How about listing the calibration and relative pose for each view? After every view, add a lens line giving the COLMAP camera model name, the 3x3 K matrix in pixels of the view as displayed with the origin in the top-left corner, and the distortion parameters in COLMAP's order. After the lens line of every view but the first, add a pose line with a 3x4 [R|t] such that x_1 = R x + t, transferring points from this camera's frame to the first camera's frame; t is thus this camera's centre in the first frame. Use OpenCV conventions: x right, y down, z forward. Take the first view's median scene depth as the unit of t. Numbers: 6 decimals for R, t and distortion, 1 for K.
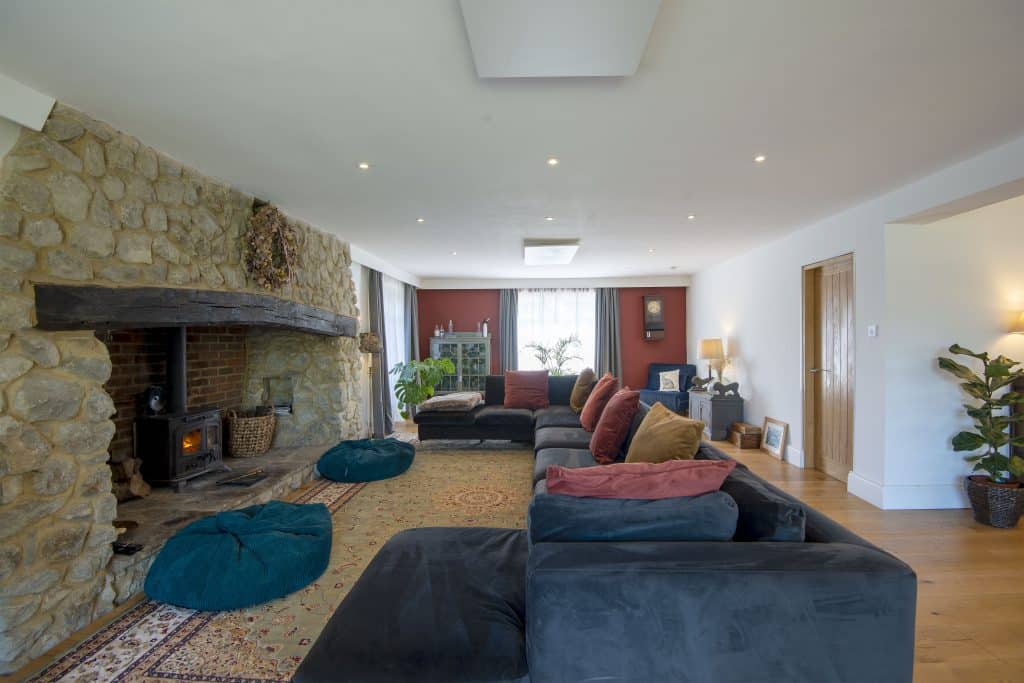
lens RADIAL K [[462.8, 0, 515.0], [0, 462.8, 337.5], [0, 0, 1]] dist [-0.004508, -0.000540]
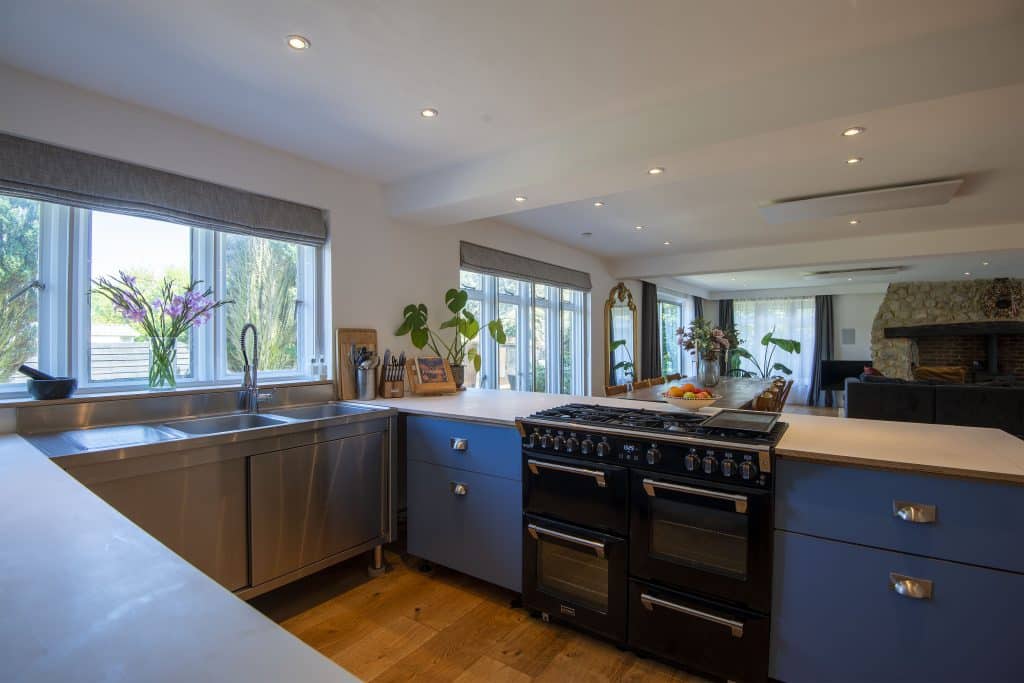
lens RADIAL K [[497.4, 0, 512.0], [0, 497.4, 337.5], [0, 0, 1]] dist [0.001595, 0.000081]
pose [[-0.549728, 0.007696, -0.835308, 3.532021], [0.004999, 0.999970, 0.005924, -0.051611], [0.835329, -0.000919, -0.549750, 0.454543]]
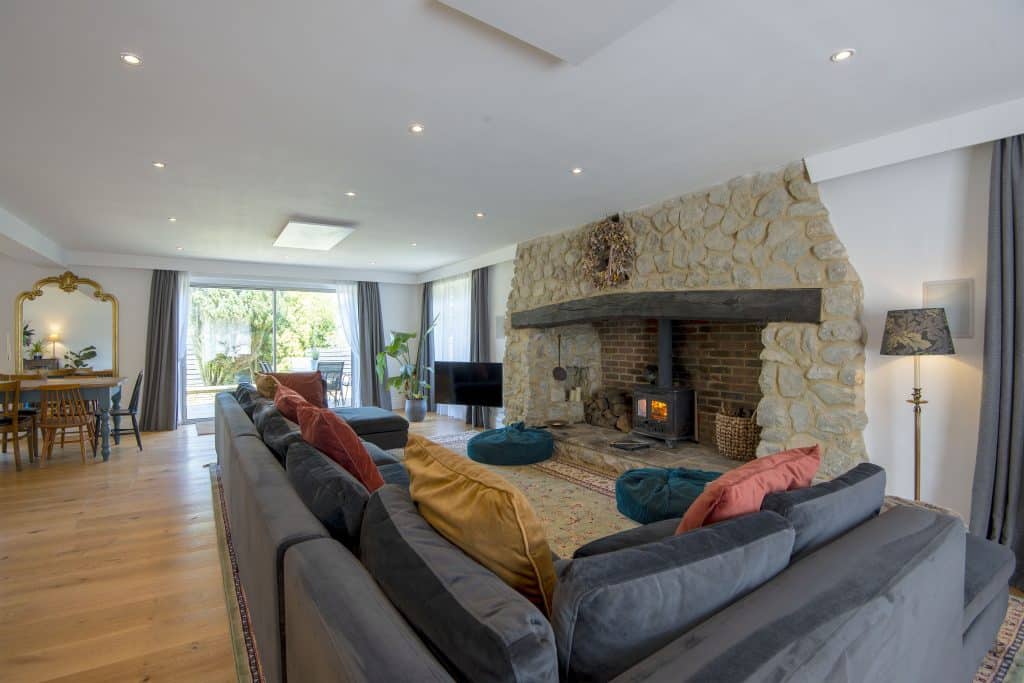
lens RADIAL K [[462.8, 0, 514.5], [0, 462.8, 344.3], [0, 0, 1]] dist [-0.004508, -0.000540]
pose [[-0.791650, 0.012354, -0.610850, 0.518628], [0.008366, 0.999921, 0.009381, 0.035525], [0.610918, 0.002316, -0.791691, 2.358245]]
